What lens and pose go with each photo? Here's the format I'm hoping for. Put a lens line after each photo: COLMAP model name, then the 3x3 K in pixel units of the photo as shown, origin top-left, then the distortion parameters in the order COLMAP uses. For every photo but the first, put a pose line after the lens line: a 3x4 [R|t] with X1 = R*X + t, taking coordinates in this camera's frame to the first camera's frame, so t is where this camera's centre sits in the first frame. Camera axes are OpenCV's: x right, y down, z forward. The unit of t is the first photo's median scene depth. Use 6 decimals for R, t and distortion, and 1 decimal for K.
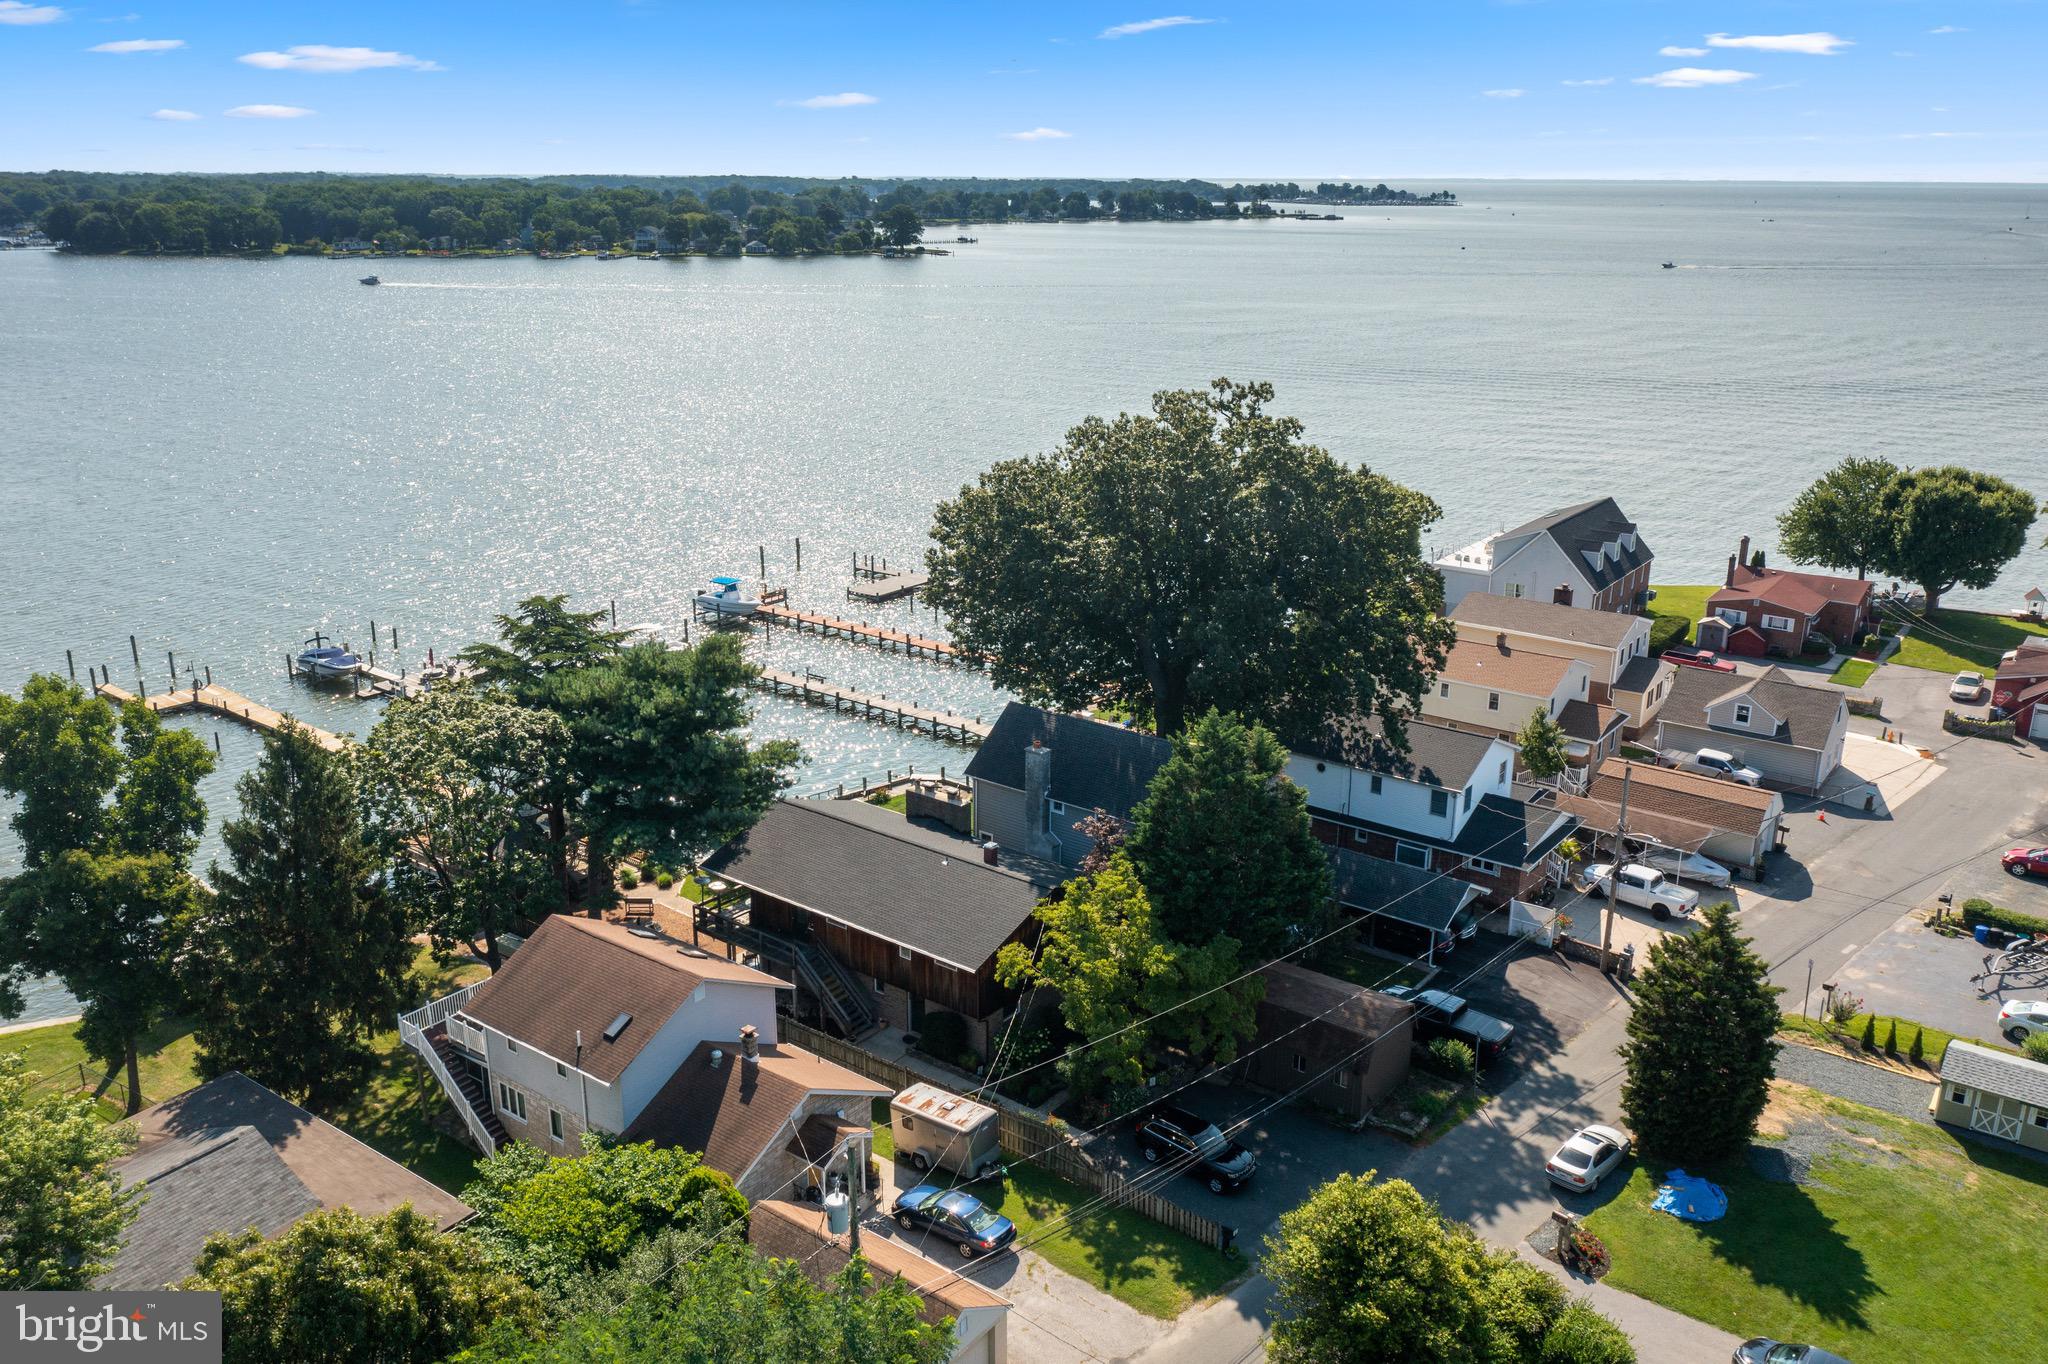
lens RADIAL K [[1607.4, 0, 1024.0], [0, 1607.4, 682.0], [0, 0, 1]] dist [-0.008866, -0.002912]
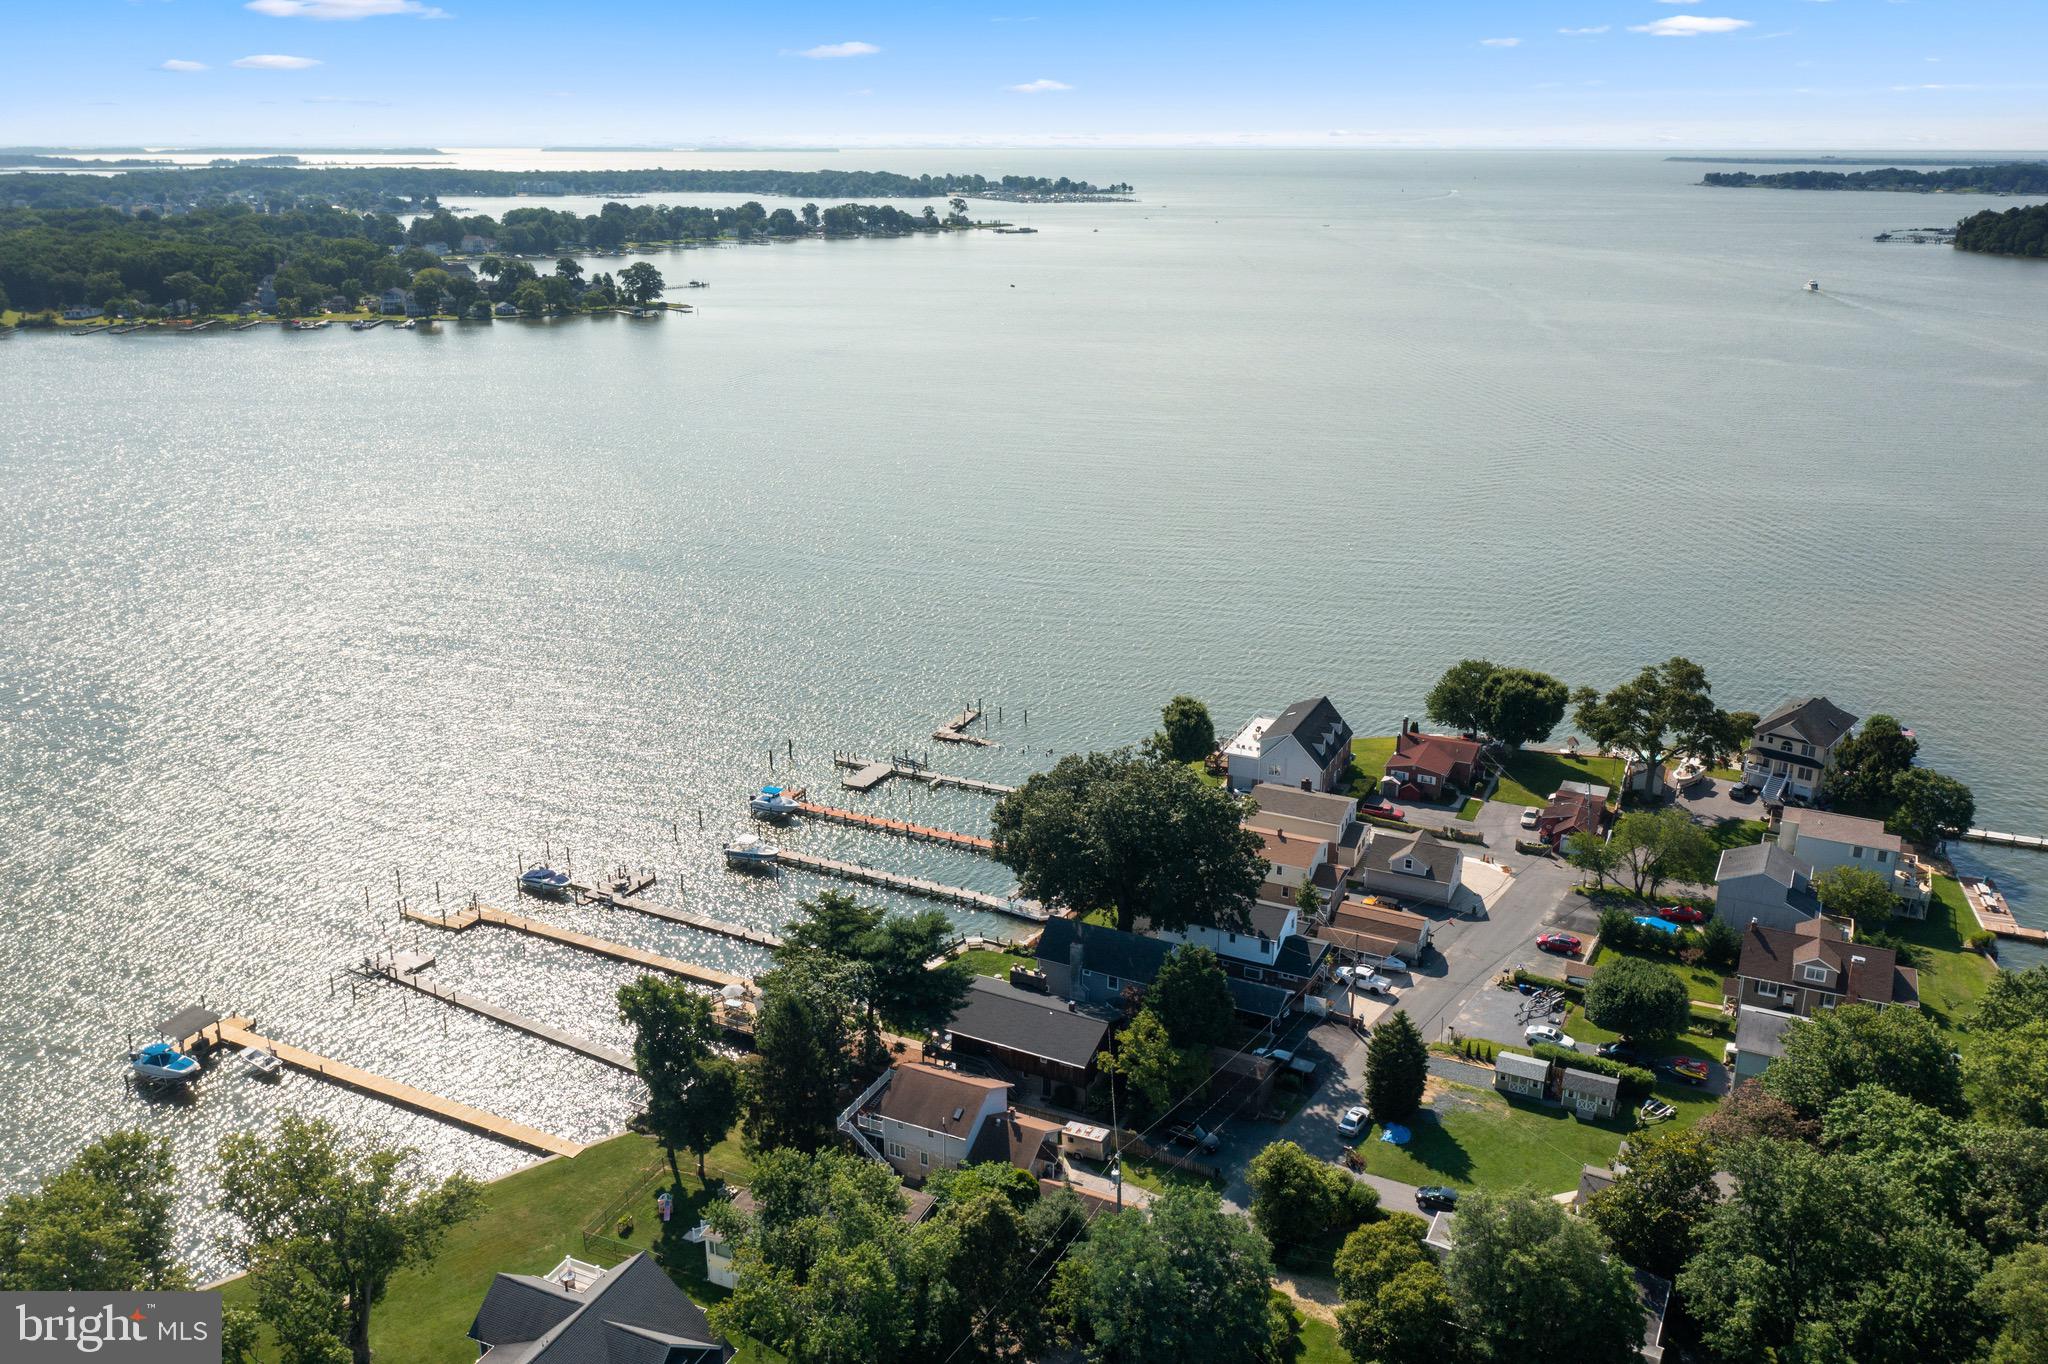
lens RADIAL K [[1620.2, 0, 1026.6], [0, 1620.2, 679.6], [0, 0, 1]] dist [-0.012200, 0.004528]
pose [[0.981227, -0.060363, 0.183166, -0.366012], [0.057142, 0.998105, 0.022820, -0.307557], [-0.184197, -0.011925, 0.982817, -0.877909]]
